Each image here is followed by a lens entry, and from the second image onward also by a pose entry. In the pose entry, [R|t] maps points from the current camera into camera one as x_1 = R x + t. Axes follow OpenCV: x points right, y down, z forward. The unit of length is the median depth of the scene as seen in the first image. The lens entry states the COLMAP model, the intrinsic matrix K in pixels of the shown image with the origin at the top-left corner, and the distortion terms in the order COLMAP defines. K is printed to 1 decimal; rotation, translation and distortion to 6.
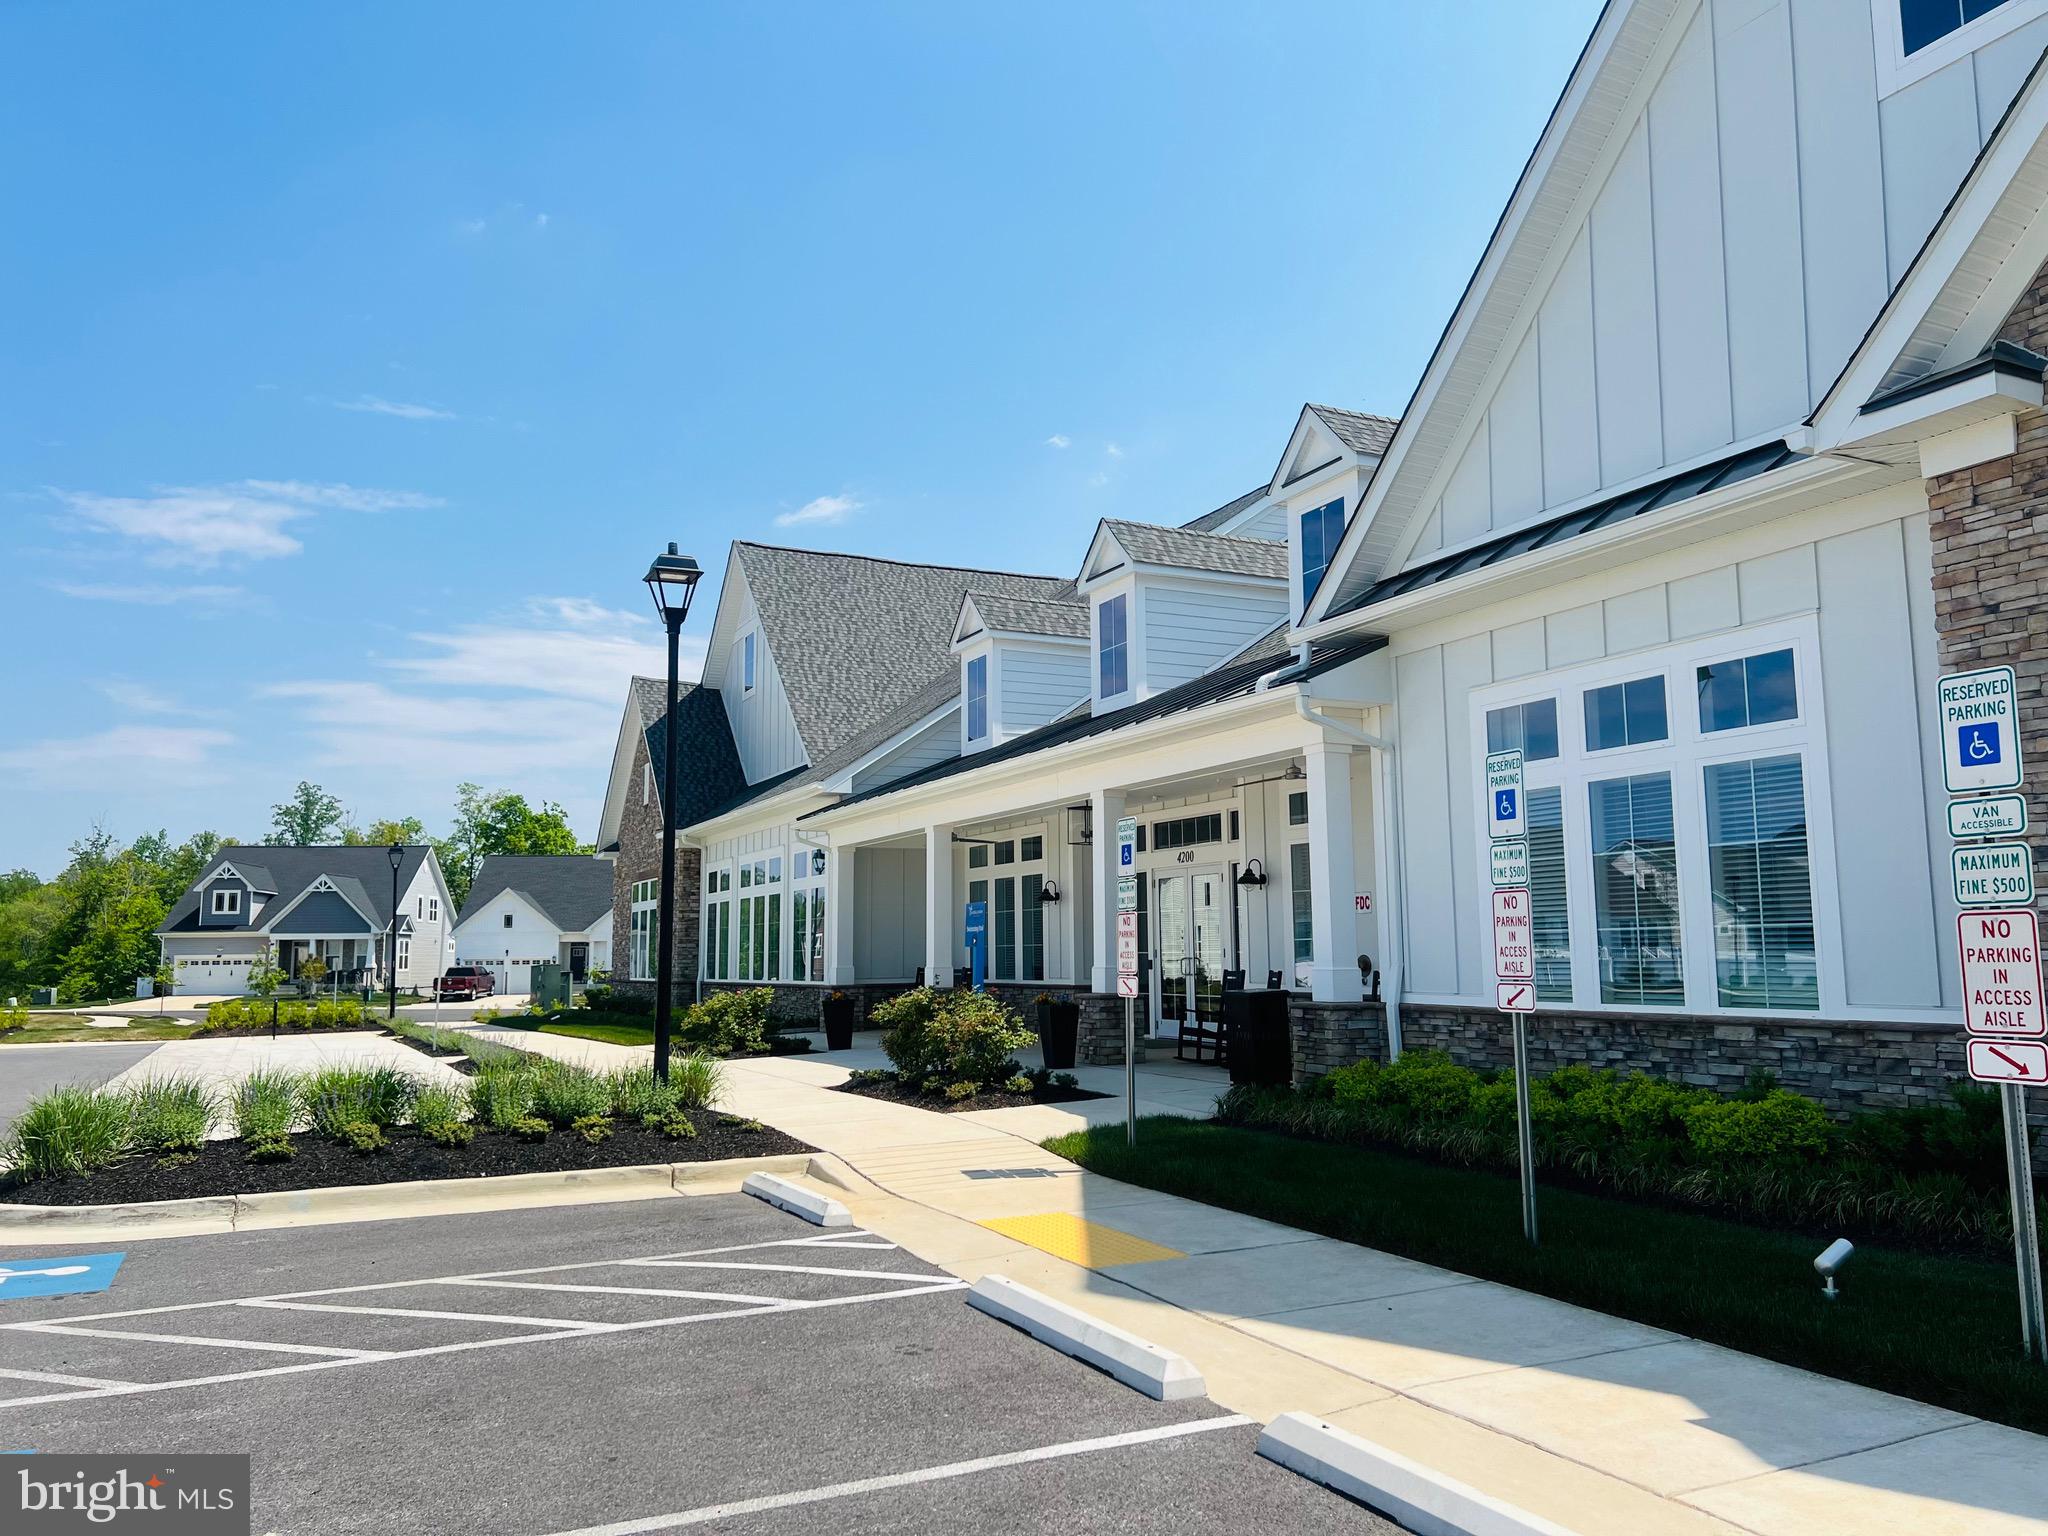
lens RADIAL K [[1526.9, 0, 1024.0], [0, 1526.9, 768.0], [0, 0, 1]] dist [0.041506, -0.066223]
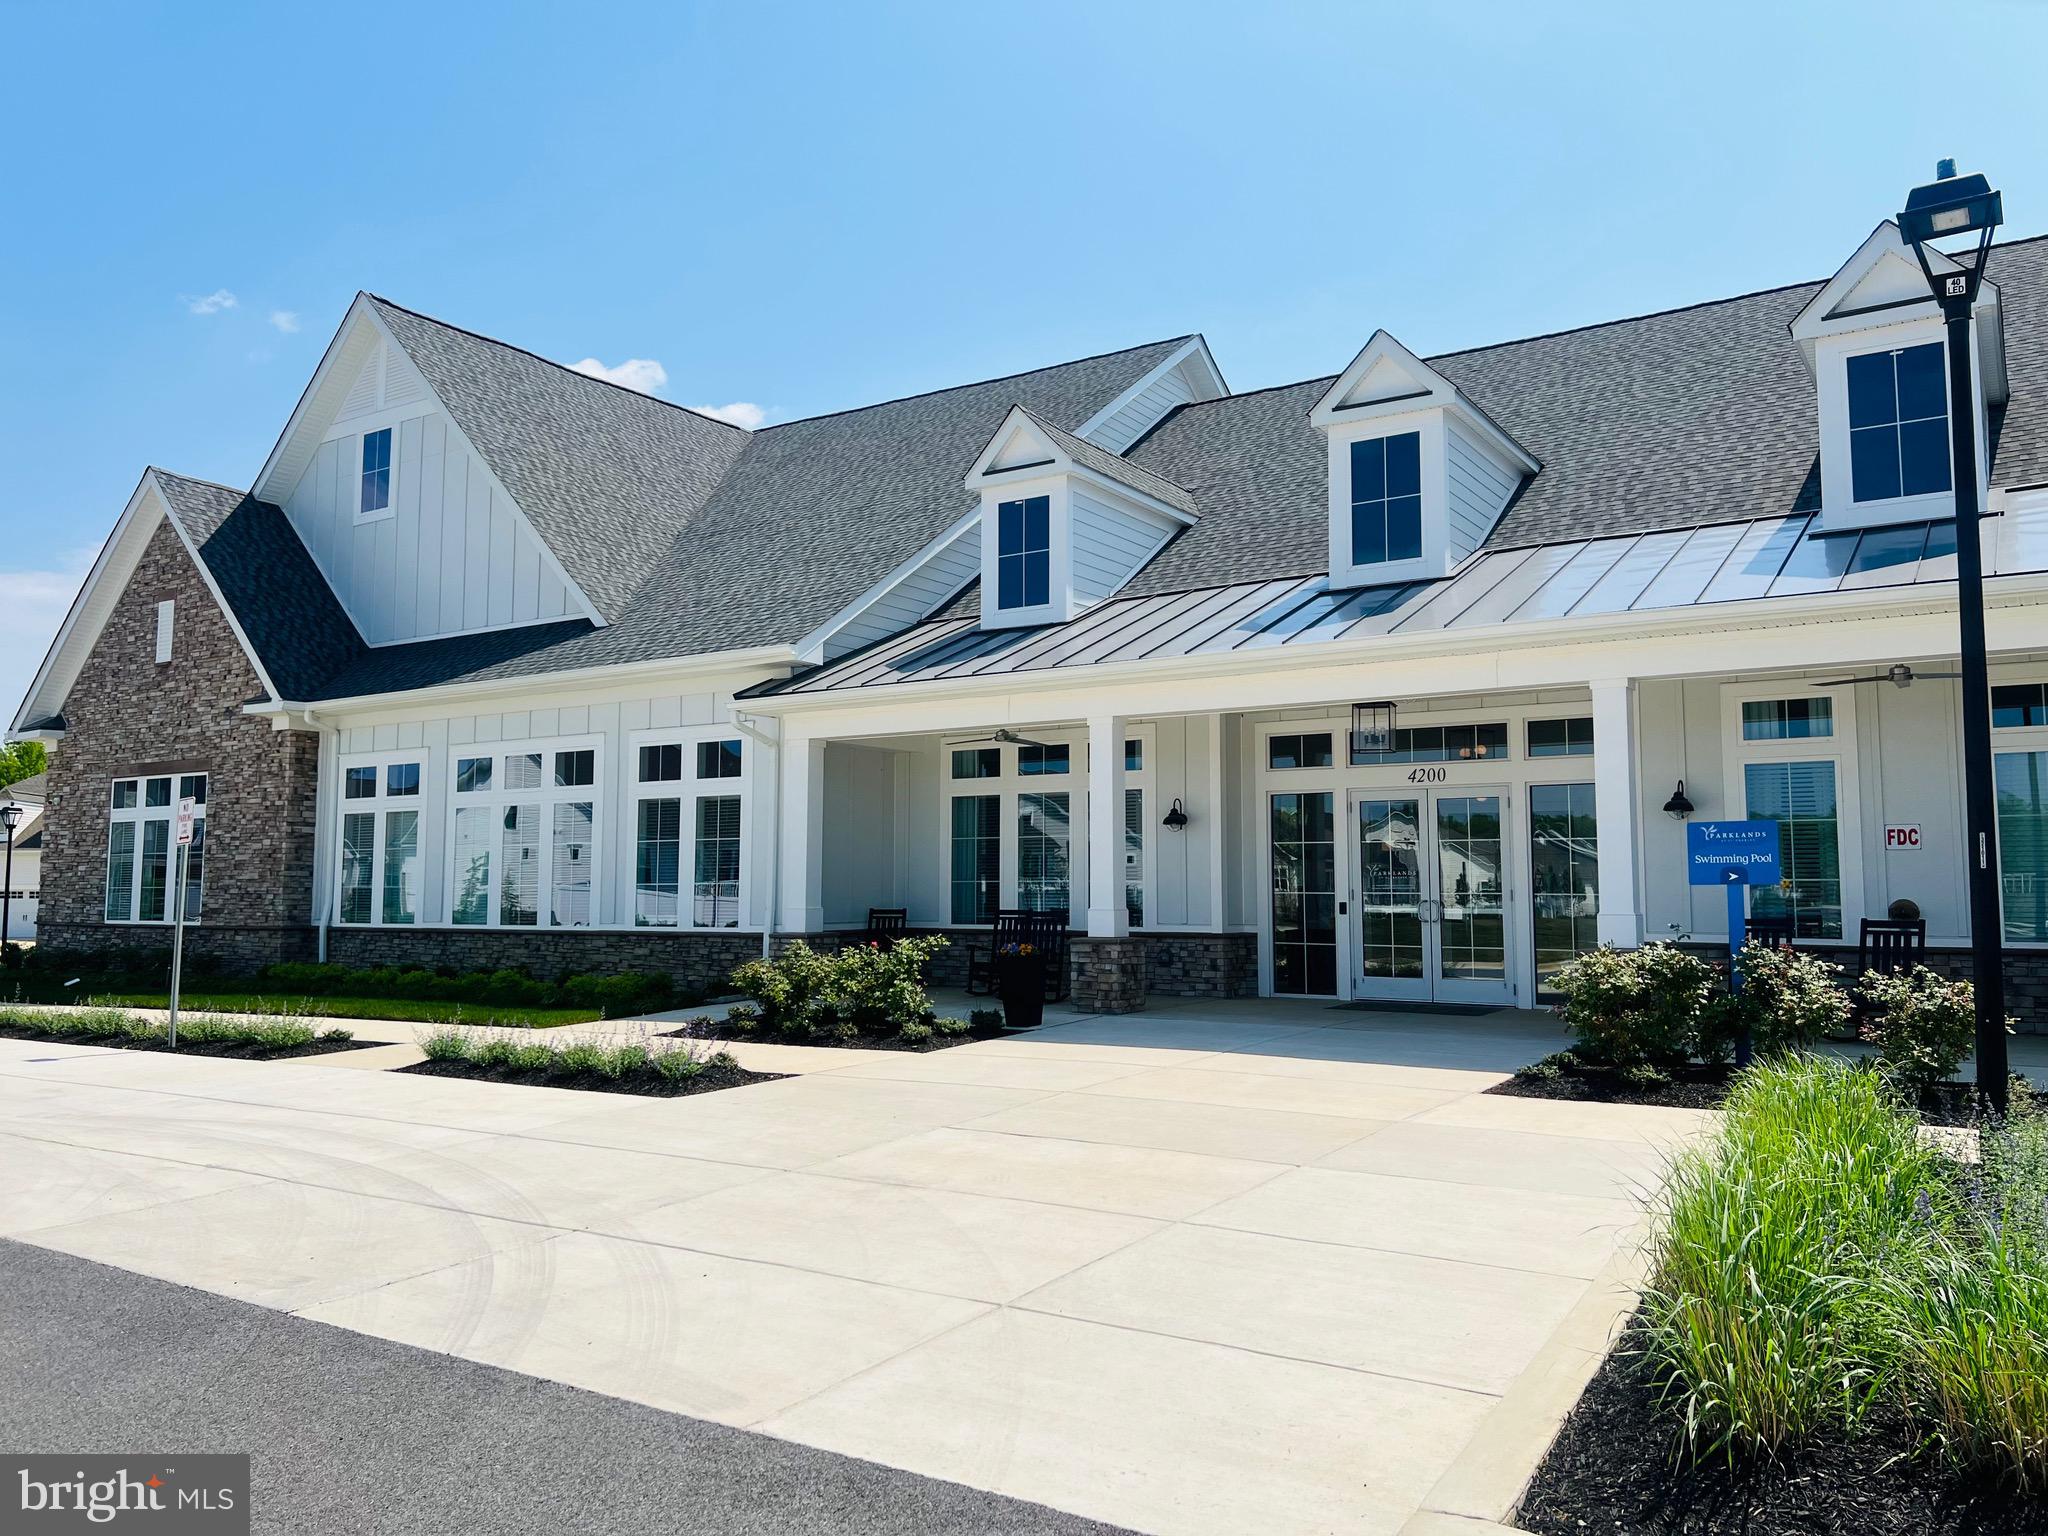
lens RADIAL K [[1526.9, 0, 1024.0], [0, 1526.9, 768.0], [0, 0, 1]] dist [0.041506, -0.066223]
pose [[0.852050, 0.054734, 0.520590, -0.331179], [-0.073838, 0.997142, 0.016012, 0.038313], [-0.518226, -0.052082, 0.853656, 0.283022]]
